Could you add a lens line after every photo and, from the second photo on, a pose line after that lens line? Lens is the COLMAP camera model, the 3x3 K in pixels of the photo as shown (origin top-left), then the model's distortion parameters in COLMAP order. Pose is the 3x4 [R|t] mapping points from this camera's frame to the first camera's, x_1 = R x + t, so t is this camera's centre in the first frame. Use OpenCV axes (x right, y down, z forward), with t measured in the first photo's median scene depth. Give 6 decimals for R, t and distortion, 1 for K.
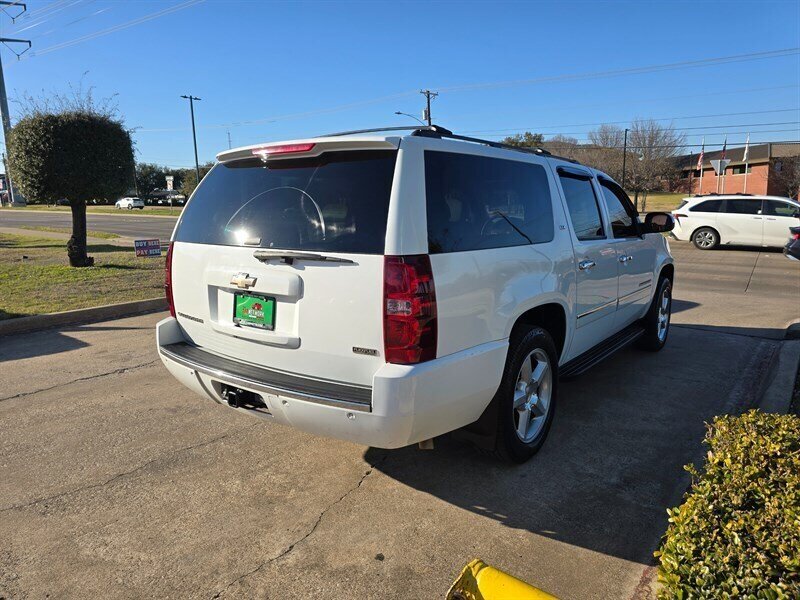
lens RADIAL K [[534.5, 0, 409.4], [0, 534.5, 294.0], [0, 0, 1]] dist [0.062645, -0.063212]
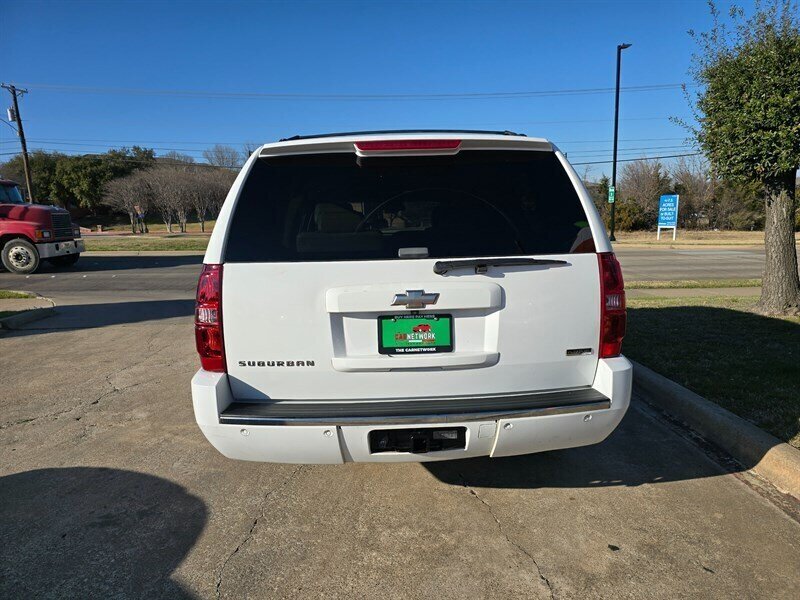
lens RADIAL K [[536.3, 0, 400.0], [0, 536.3, 300.0], [0, 0, 1]] dist [0.067090, -0.058690]
pose [[0.779481, -0.108197, 0.617011, -0.784477], [0.123748, 0.992157, 0.017649, -0.038406], [-0.614081, 0.062597, 0.786757, 0.334652]]
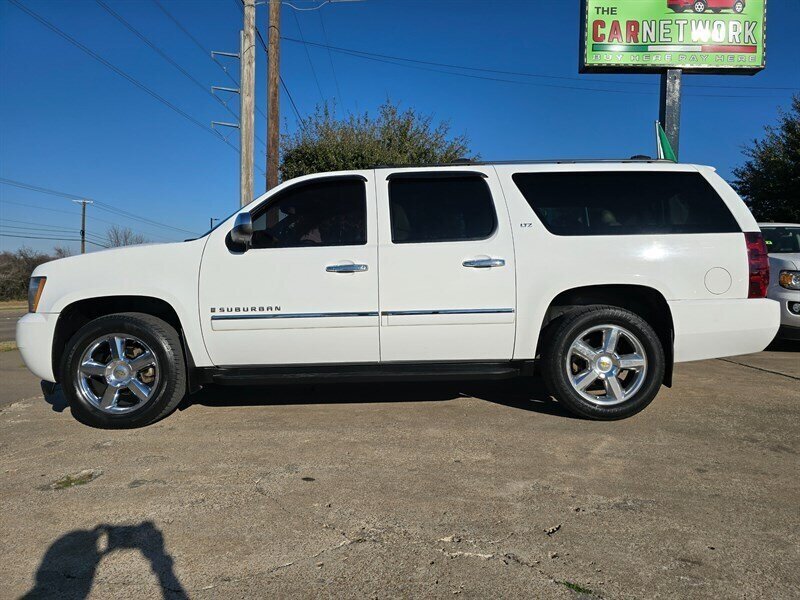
lens RADIAL K [[534.5, 0, 409.4], [0, 534.5, 294.0], [0, 0, 1]] dist [0.062645, -0.063212]
pose [[-0.598786, -0.010675, 0.800838, -1.067176], [0.134290, 0.984417, 0.113531, -0.233774], [-0.789570, 0.175526, -0.588022, 2.667855]]
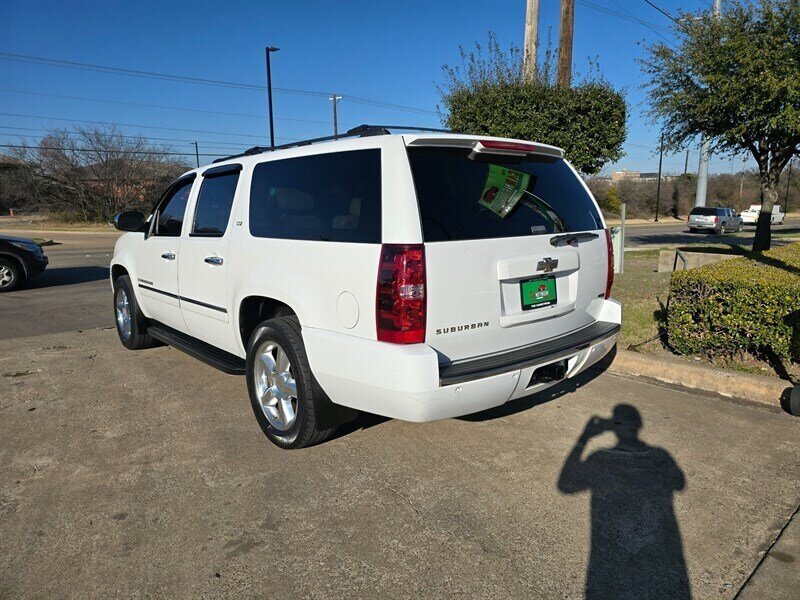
lens RADIAL K [[541.5, 0, 401.5], [0, 541.5, 285.3], [0, 0, 1]] dist [0.075551, -0.067980]
pose [[0.216465, -0.142587, 0.965822, -1.356749], [0.166993, 0.980106, 0.107268, -0.142774], [-0.961902, 0.138066, 0.235970, 0.960339]]
